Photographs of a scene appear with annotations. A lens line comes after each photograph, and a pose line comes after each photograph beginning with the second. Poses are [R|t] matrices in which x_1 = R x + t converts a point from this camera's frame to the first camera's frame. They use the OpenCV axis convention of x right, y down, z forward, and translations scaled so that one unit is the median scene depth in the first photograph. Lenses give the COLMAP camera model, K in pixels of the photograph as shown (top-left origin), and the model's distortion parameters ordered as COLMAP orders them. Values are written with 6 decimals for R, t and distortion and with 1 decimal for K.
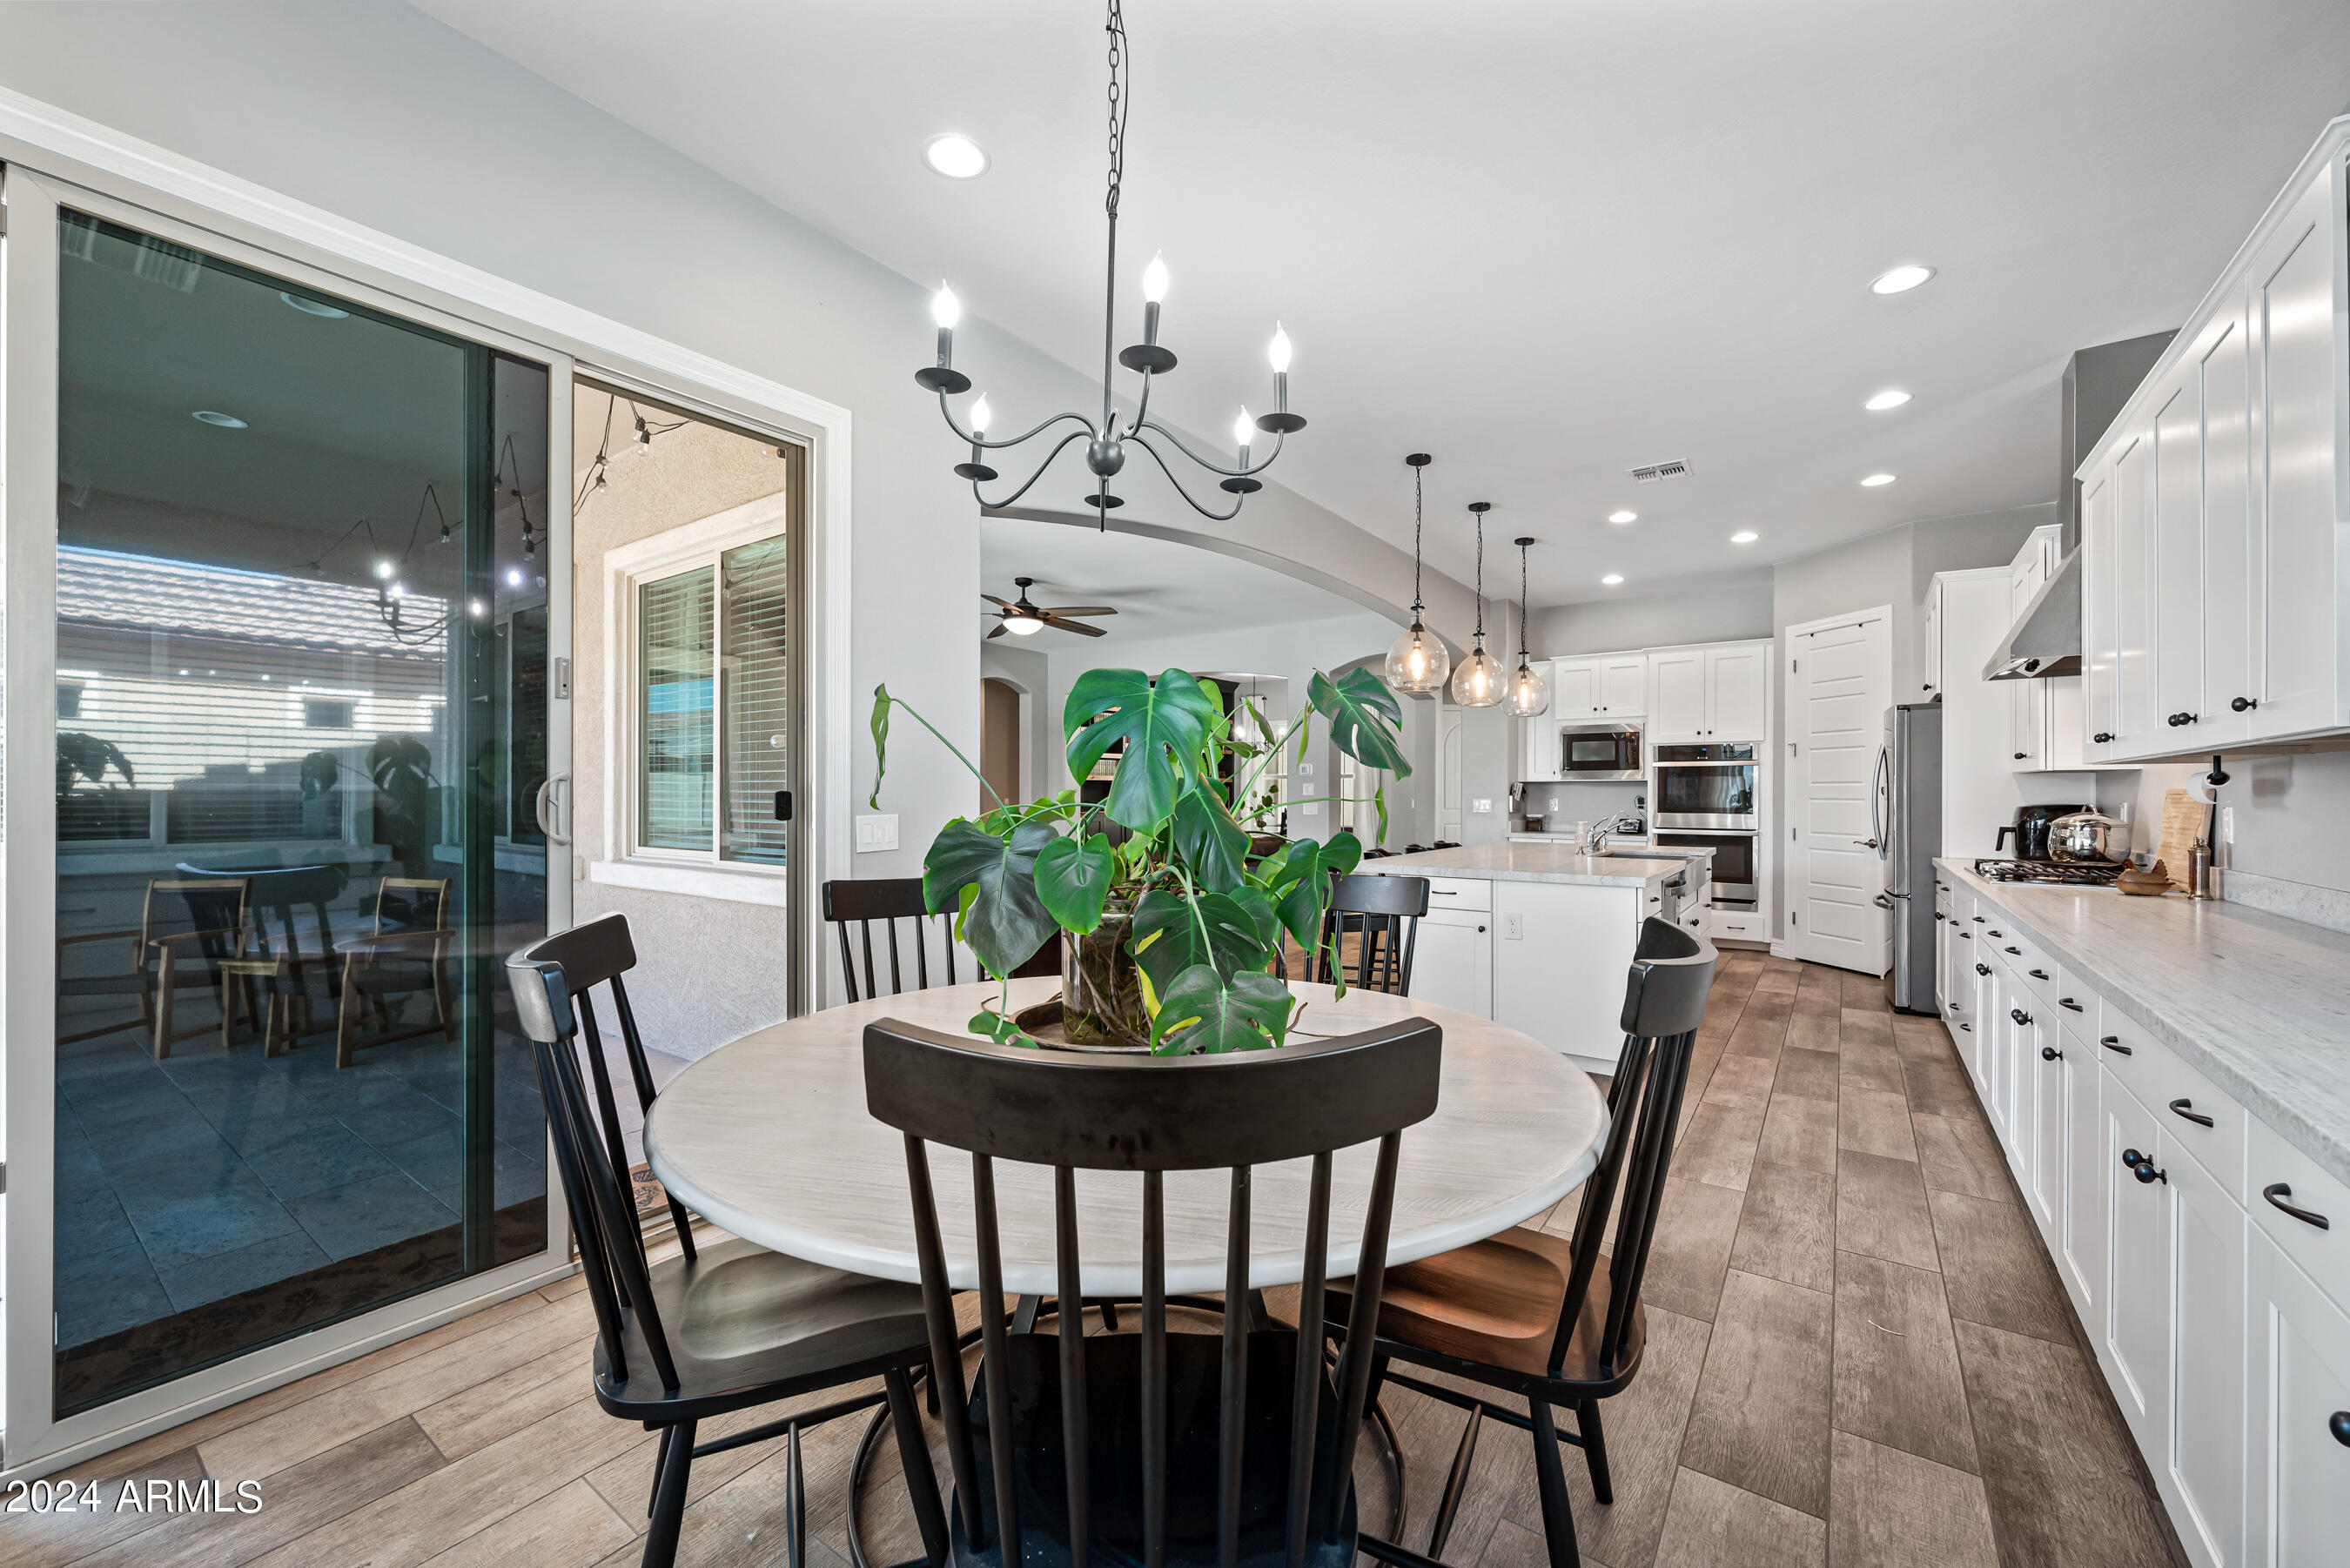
lens RADIAL K [[925.0, 0, 1174.7], [0, 925.0, 791.2], [0, 0, 1]] dist [-0.000035, 0.000080]
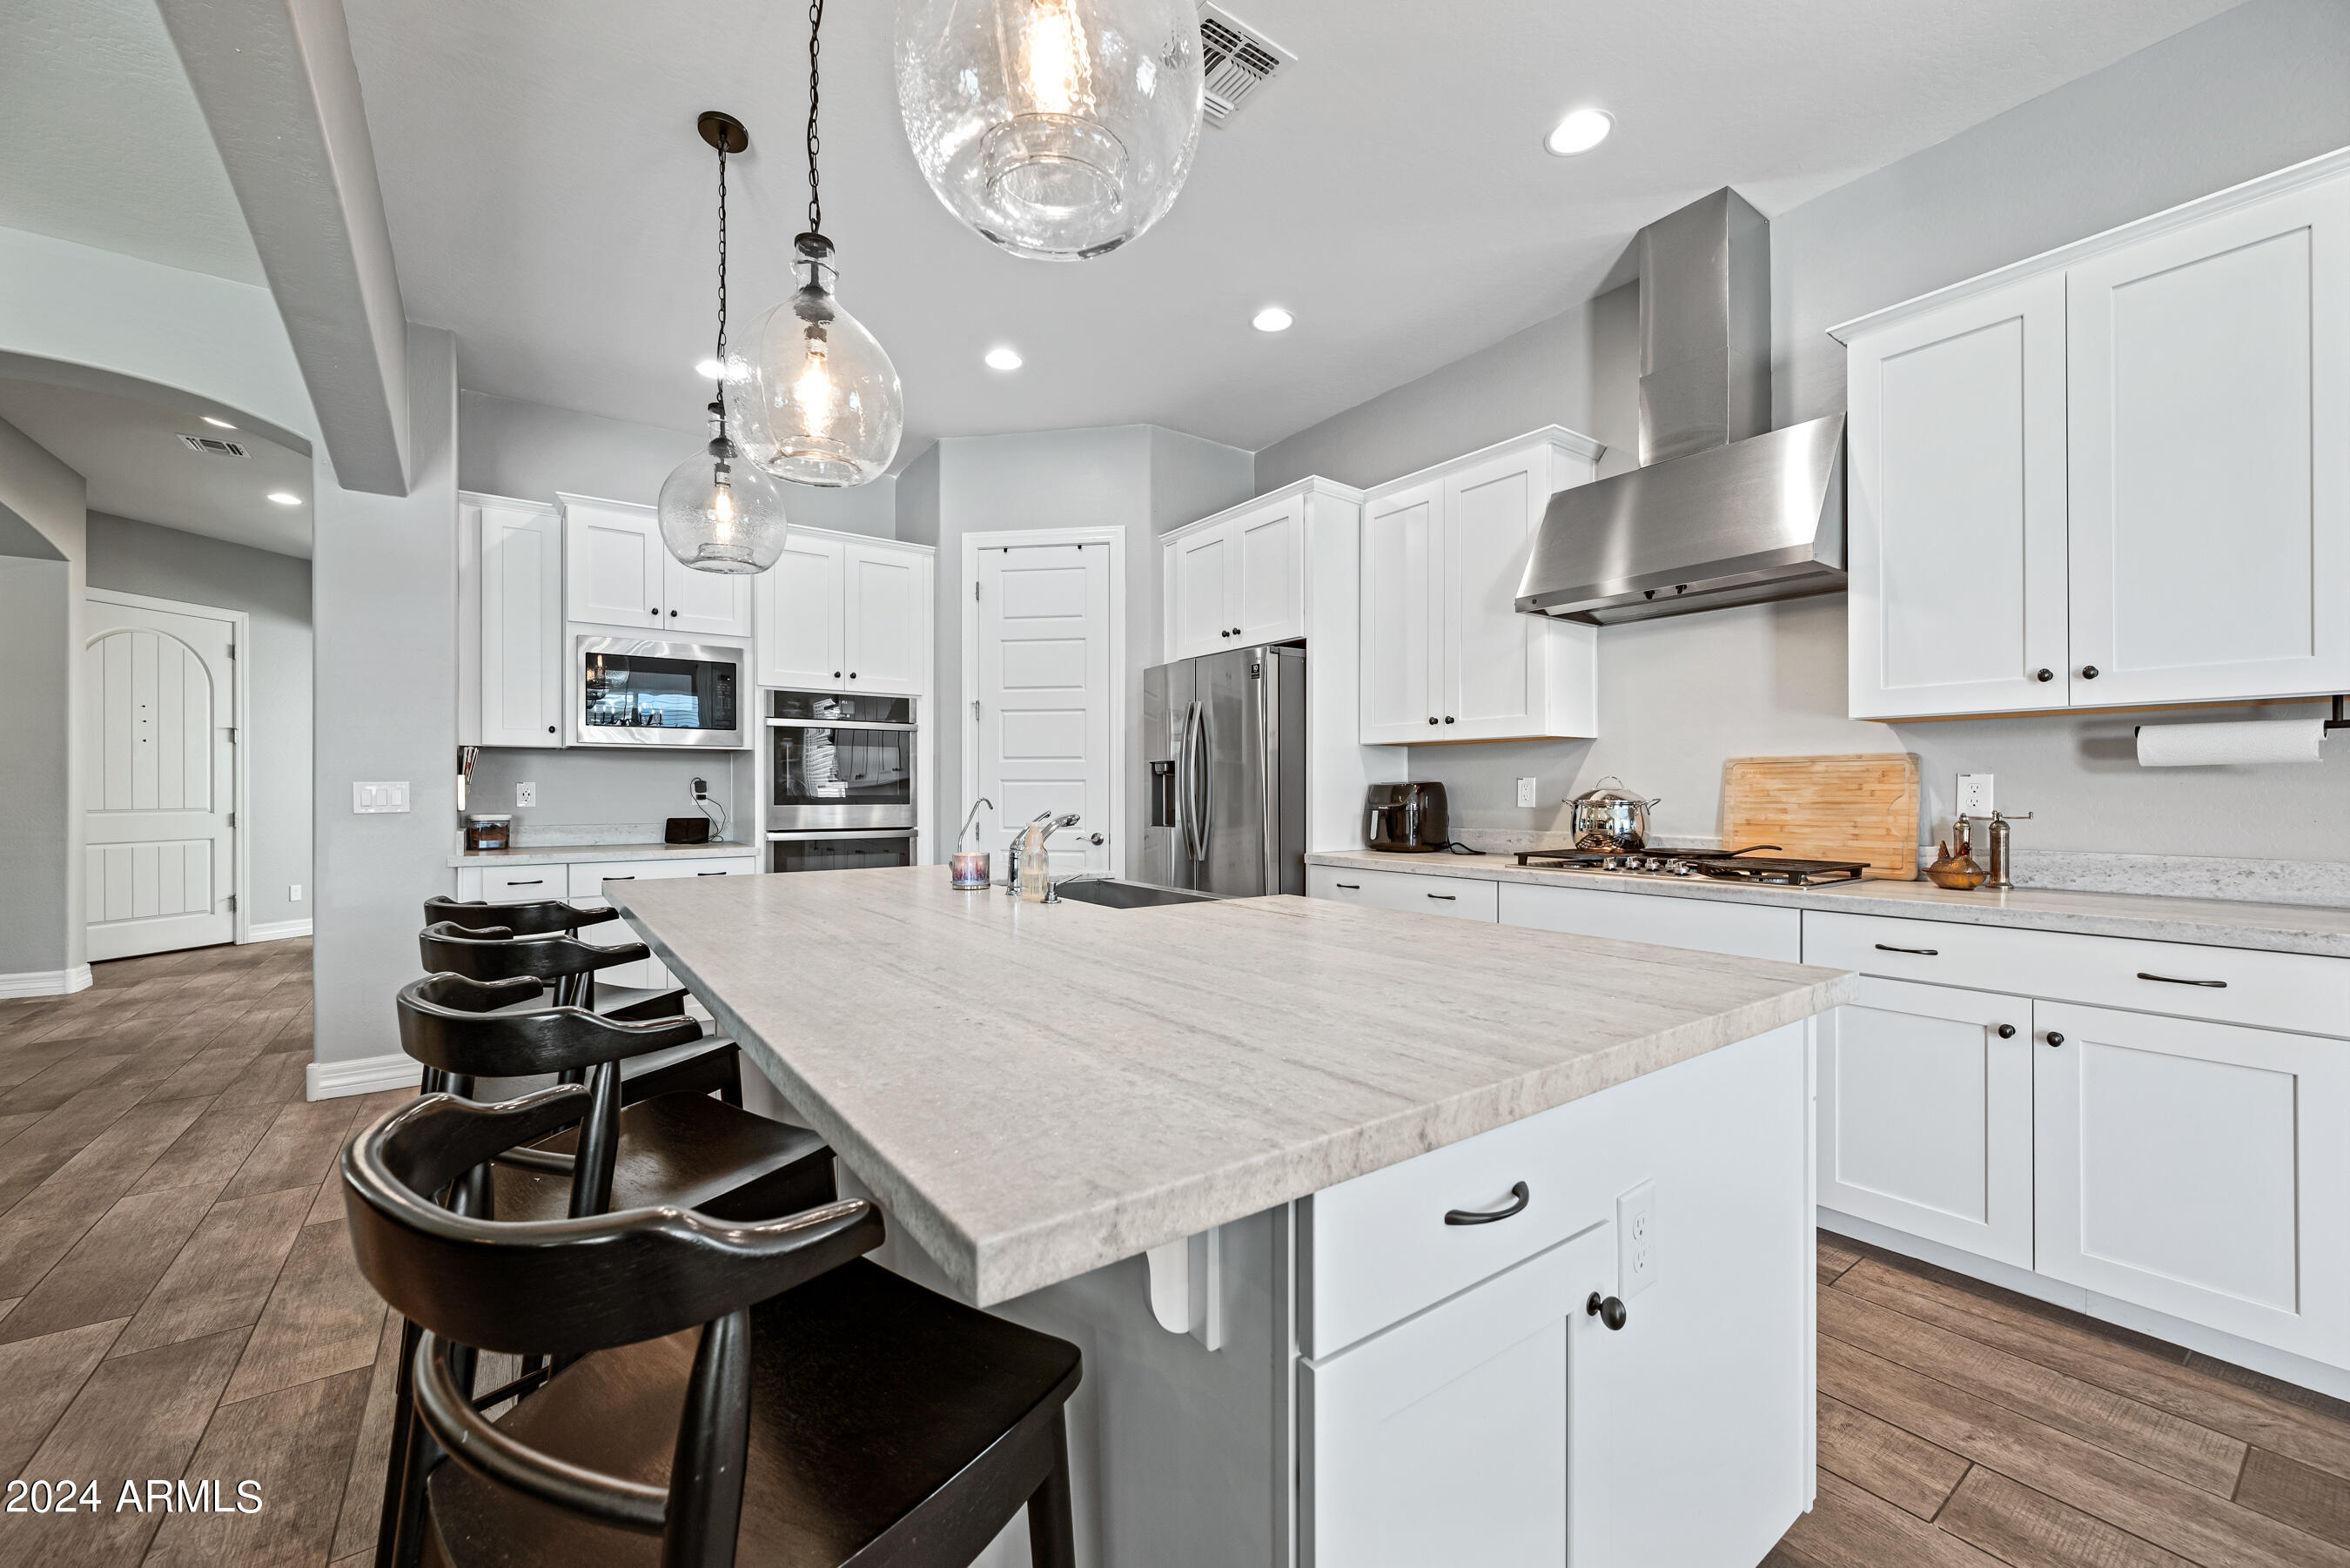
lens RADIAL K [[924.7, 0, 1176.1], [0, 924.7, 793.1], [0, 0, 1]] dist [-0.001063, -0.000222]
pose [[0.312853, -0.005197, 0.949787, 0.053625], [-0.000623, 0.999984, 0.005676, 0.013627], [-0.949801, -0.002367, 0.312844, 0.639841]]
